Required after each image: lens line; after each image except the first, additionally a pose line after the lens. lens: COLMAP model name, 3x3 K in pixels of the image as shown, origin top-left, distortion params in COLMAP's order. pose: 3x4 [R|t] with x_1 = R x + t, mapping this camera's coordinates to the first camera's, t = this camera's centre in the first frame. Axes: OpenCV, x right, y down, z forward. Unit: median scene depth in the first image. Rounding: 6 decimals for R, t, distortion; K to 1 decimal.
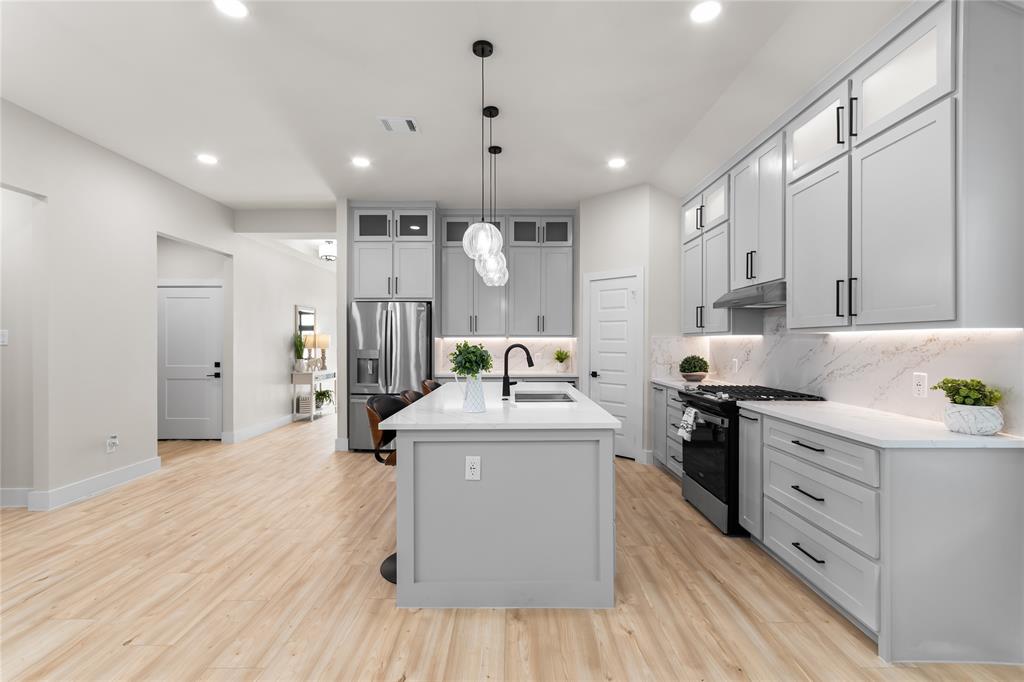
lens RADIAL K [[450.7, 0, 514.7], [0, 450.7, 342.8], [0, 0, 1]] dist [0.003139, 0.000948]
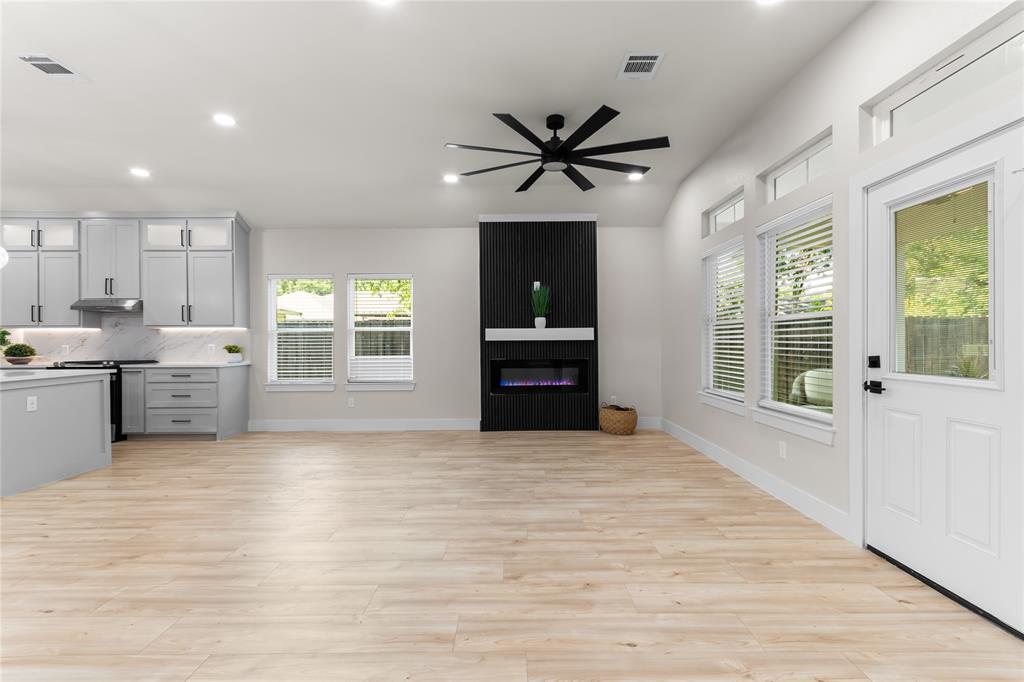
lens RADIAL K [[450.7, 0, 514.4], [0, 450.7, 340.8], [0, 0, 1]] dist [0.003139, 0.000948]
pose [[0.001166, 0.002449, 0.999996, -0.936554], [0.005064, 0.999984, -0.002455, 0.033449], [-0.999986, 0.005067, 0.001153, -0.408296]]
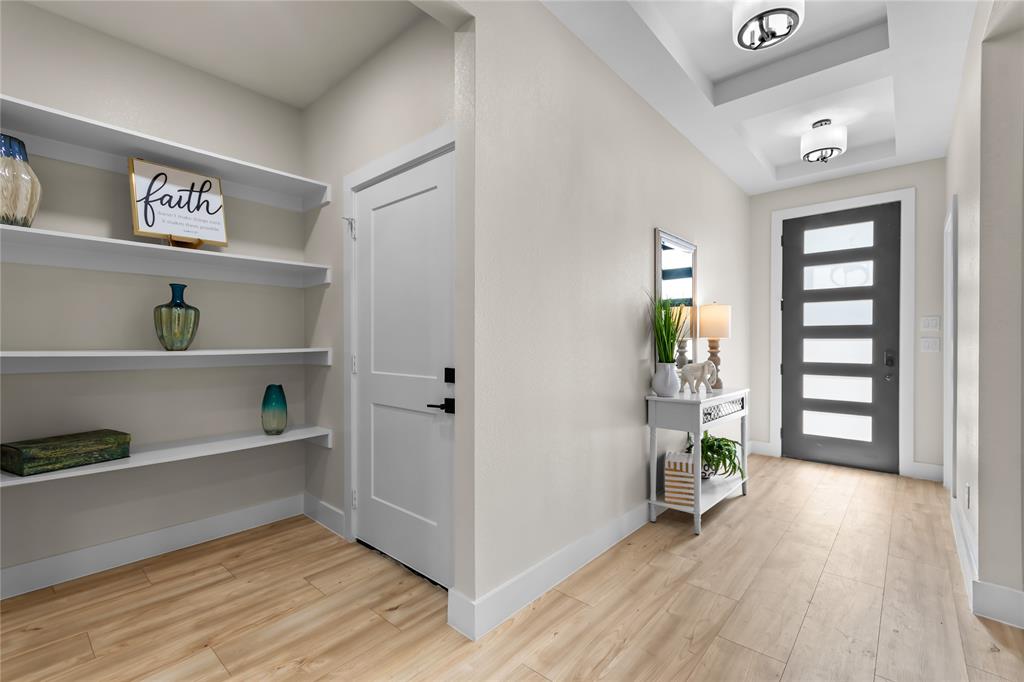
lens RADIAL K [[450.7, 0, 517.4], [0, 450.7, 336.5], [0, 0, 1]] dist [0.003139, 0.000948]
pose [[0.735335, -0.008193, -0.677655, -0.541874], [-0.000277, 0.999923, -0.012391, 0.031537], [0.677704, 0.009299, 0.735276, 1.109821]]
